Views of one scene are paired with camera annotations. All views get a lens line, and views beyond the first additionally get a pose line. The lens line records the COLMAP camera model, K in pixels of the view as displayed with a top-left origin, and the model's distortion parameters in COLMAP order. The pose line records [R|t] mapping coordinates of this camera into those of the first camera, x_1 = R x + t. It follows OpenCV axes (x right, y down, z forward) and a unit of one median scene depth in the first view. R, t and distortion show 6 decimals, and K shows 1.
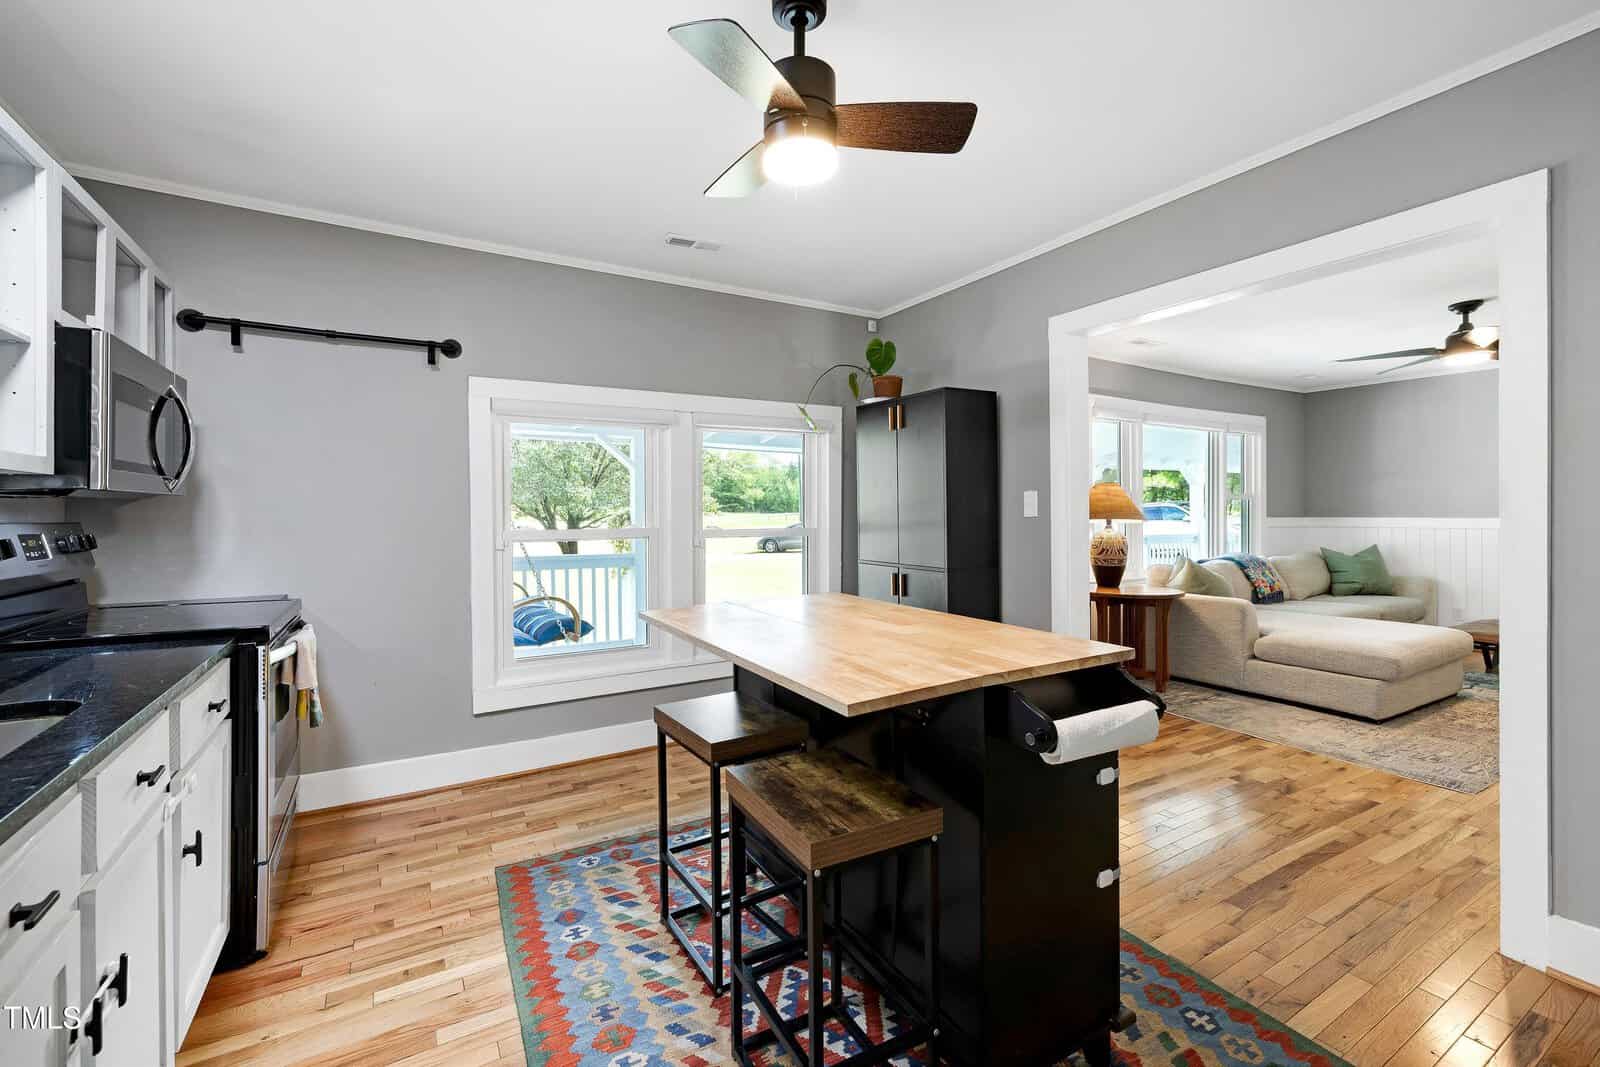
lens RADIAL K [[676.1, 0, 796.0], [0, 676.1, 523.8], [0, 0, 1]] dist [0.002142, 0.000618]
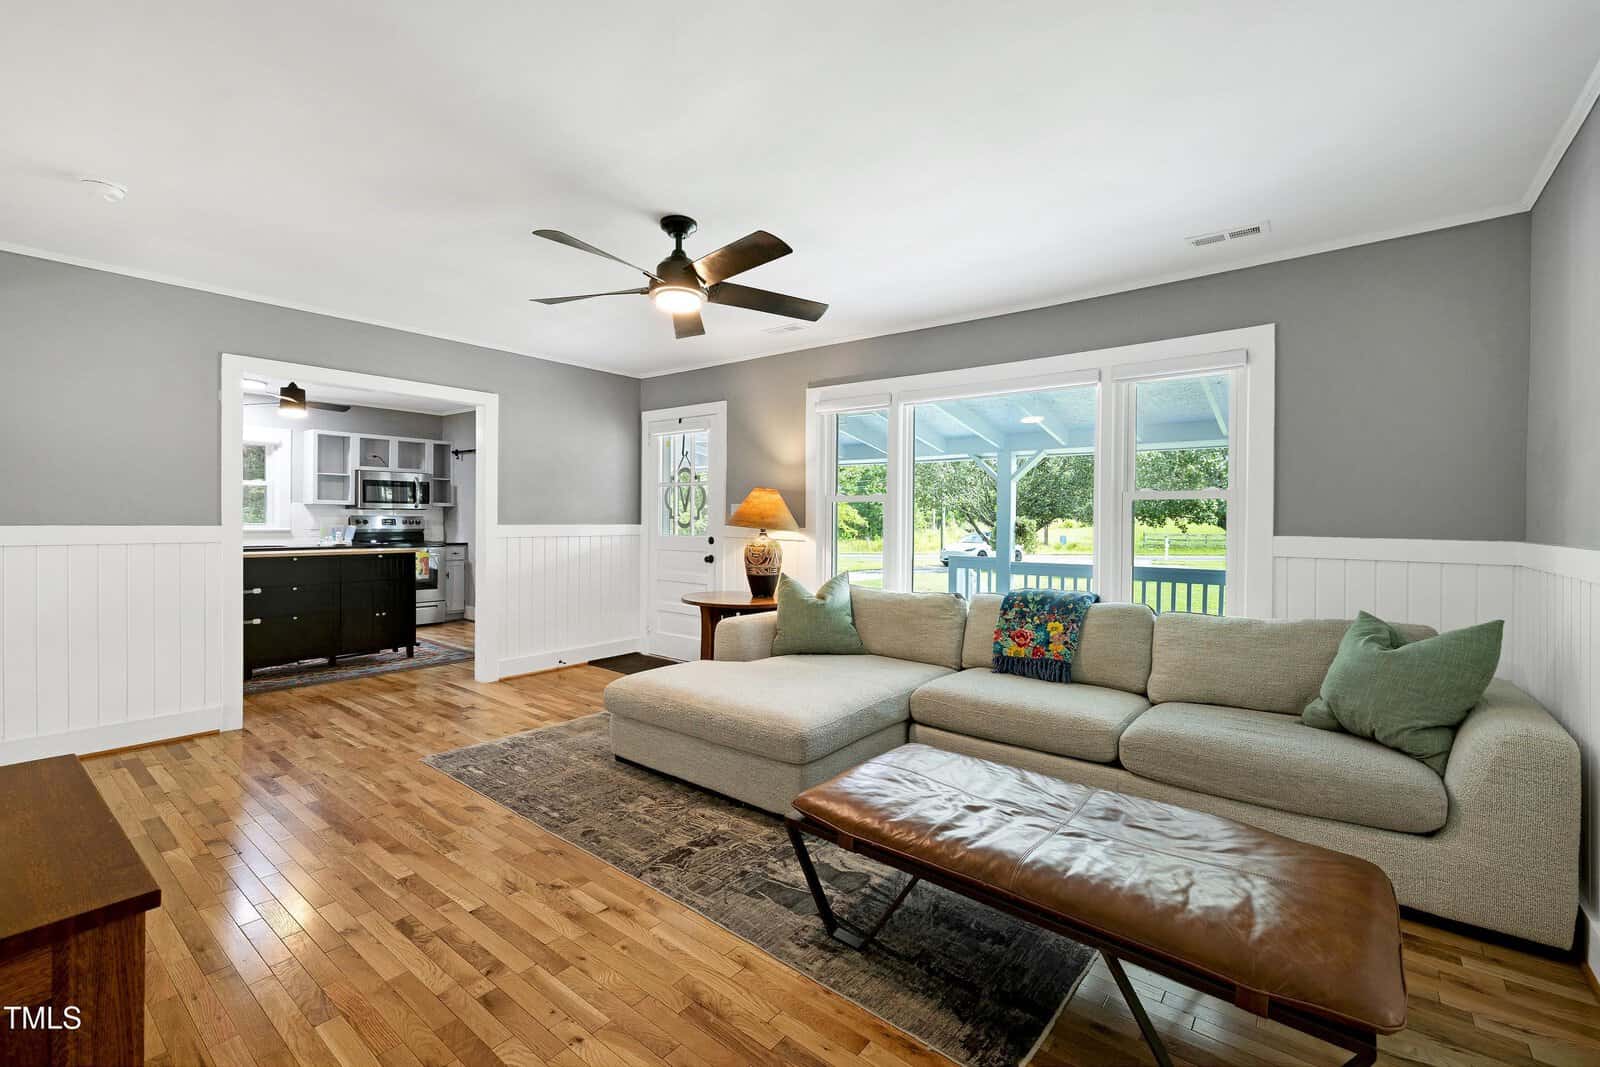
lens RADIAL K [[680.6, 0, 793.7], [0, 680.6, 526.1], [0, 0, 1]] dist [0.002381, 0.000296]
pose [[0.359973, 0.016525, -0.932816, 2.090292], [-0.025491, 0.999644, 0.007871, -0.020947], [0.932614, 0.020945, 0.360266, 1.060790]]
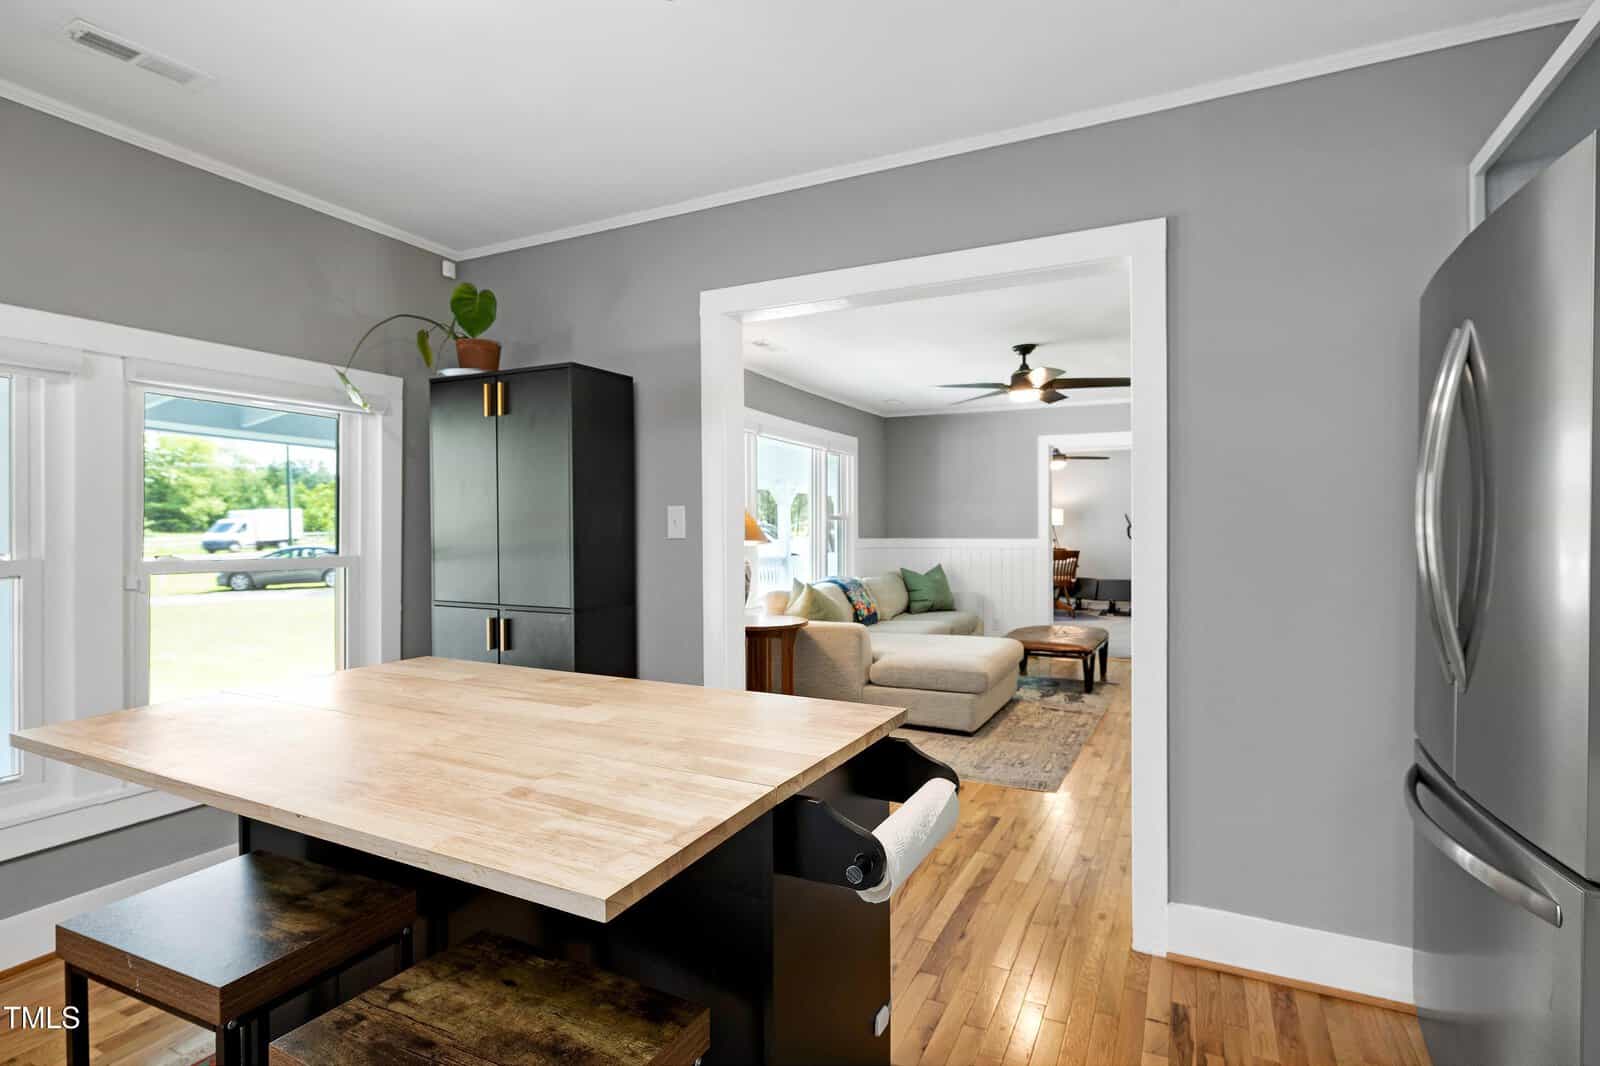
lens RADIAL K [[794.6, 0, 794.3], [0, 794.6, 536.0], [0, 0, 1]] dist [-0.004653, 0.001055]
pose [[0.838903, 0.000387, 0.544280, -0.045742], [0.007076, 0.999907, -0.011617, -0.001123], [-0.544235, 0.013597, 0.838823, 0.138944]]
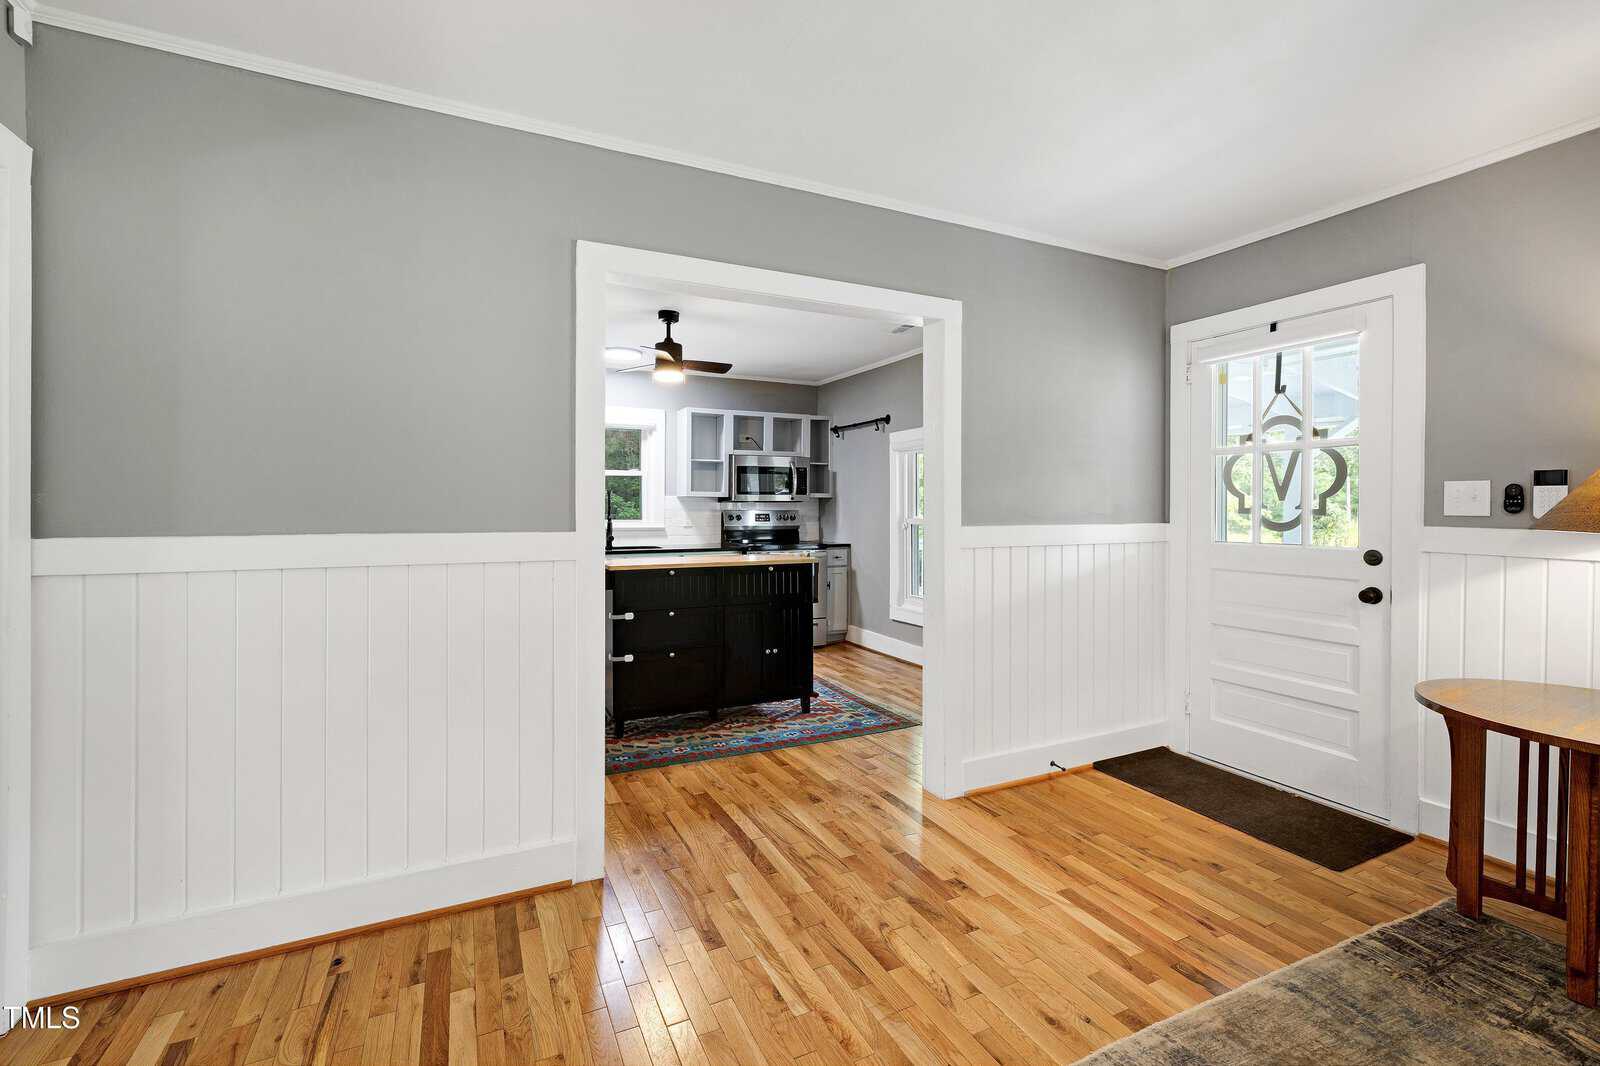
lens RADIAL K [[695.4, 0, 802.0], [0, 695.4, 510.3], [0, 0, 1]] dist [0.002799, 0.000765]
pose [[-0.067121, 0.006868, -0.997721, 1.332592], [-0.017951, 0.999806, 0.008090, -0.018816], [0.997583, 0.018453, -0.066984, 0.842535]]
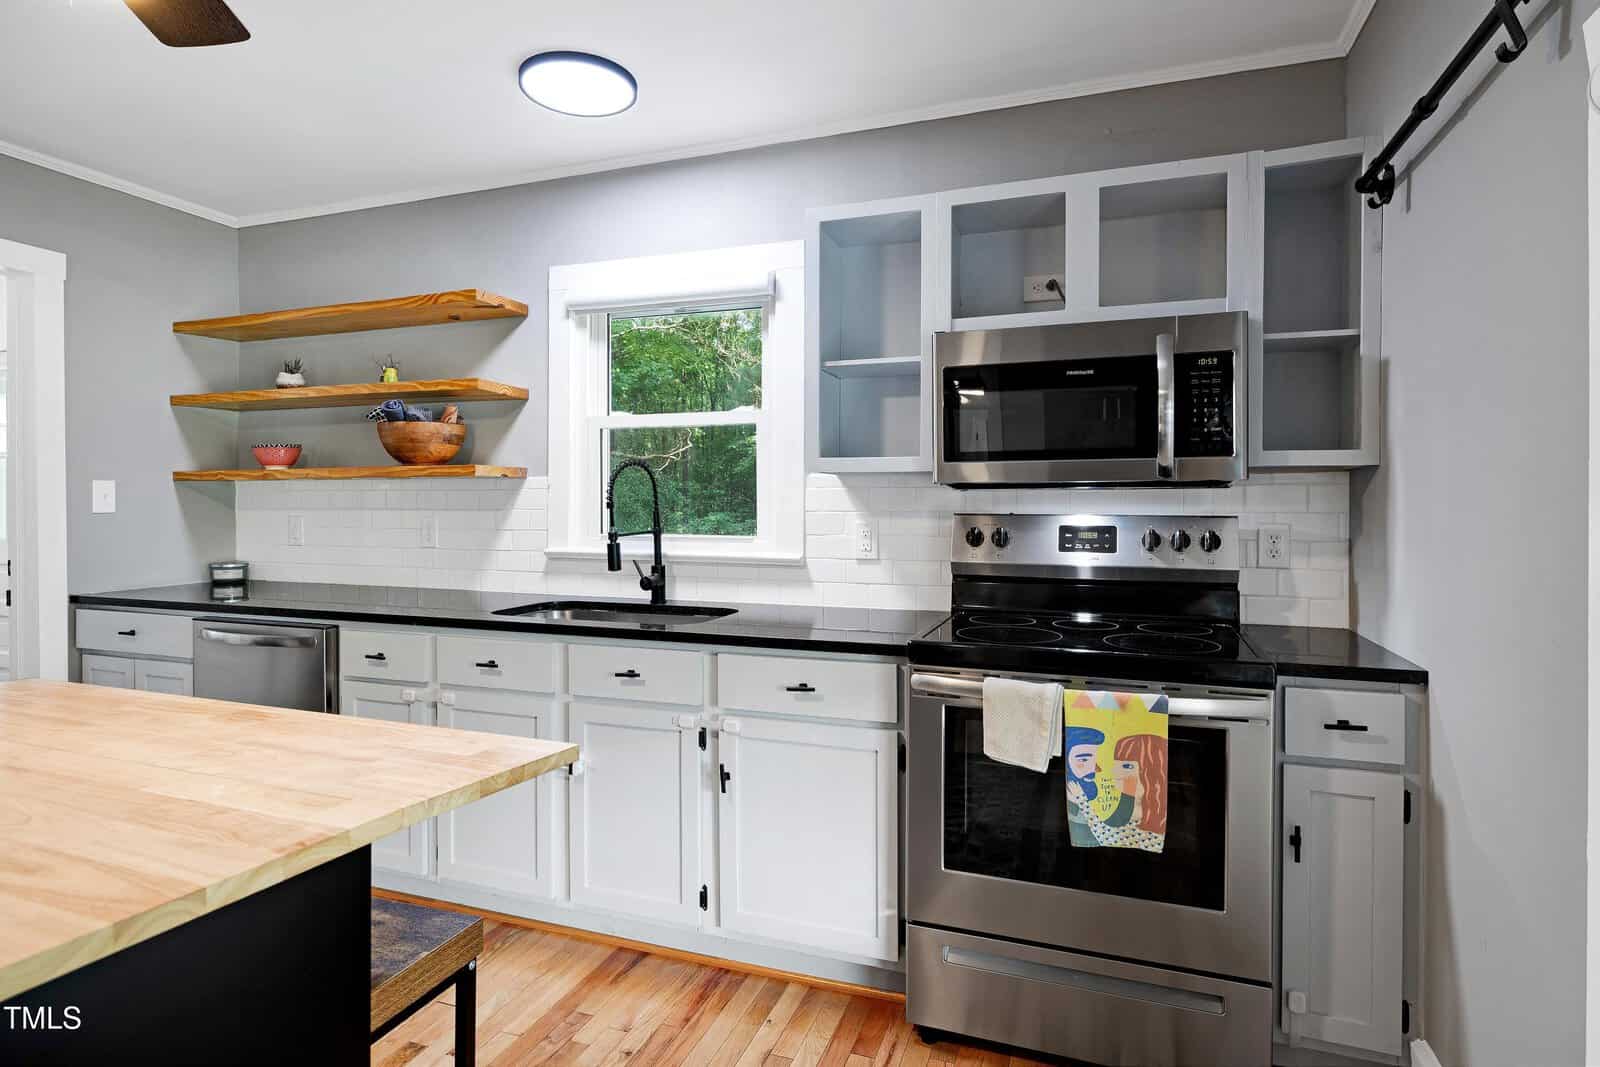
lens RADIAL K [[860.1, 0, 795.4], [0, 860.1, 510.0], [0, 0, 1]] dist [-0.000075, 0.000353]
pose [[-0.771221, 0.006714, -0.636532, 0.002623], [-0.009261, 0.999720, 0.021764, -0.018443], [0.636500, 0.022680, -0.770943, 1.007619]]
